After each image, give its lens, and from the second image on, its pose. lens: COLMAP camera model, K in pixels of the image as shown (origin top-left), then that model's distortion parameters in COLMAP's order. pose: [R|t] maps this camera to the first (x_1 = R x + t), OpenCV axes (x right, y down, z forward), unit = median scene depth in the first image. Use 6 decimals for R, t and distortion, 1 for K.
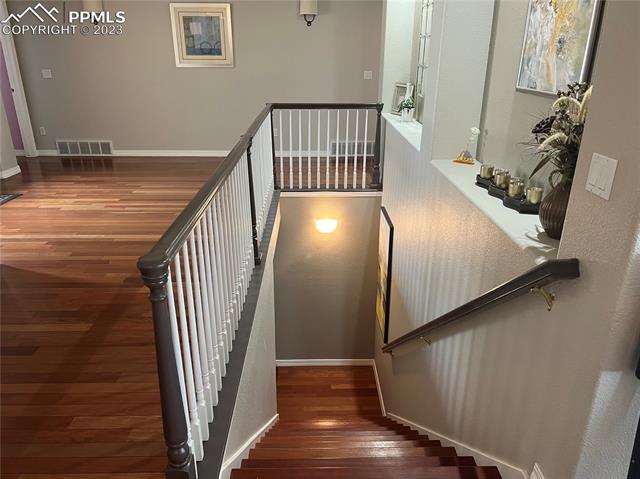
lens RADIAL K [[476.9, 0, 320.0], [0, 476.9, 240.2], [0, 0, 1]] dist [0.068580, -0.084713]
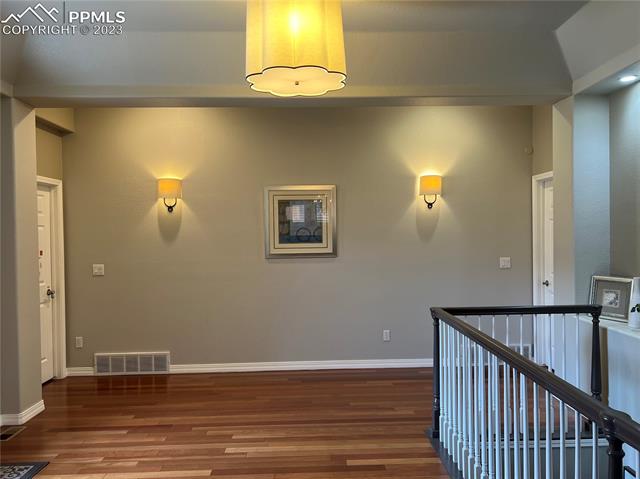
lens RADIAL K [[476.9, 0, 321.2], [0, 476.9, 238.0], [0, 0, 1]] dist [0.068580, -0.084713]
pose [[0.999809, -0.012973, 0.014605, -0.219394], [0.017347, 0.933416, -0.358375, -0.107216], [-0.008984, 0.358560, 0.933463, 0.256346]]
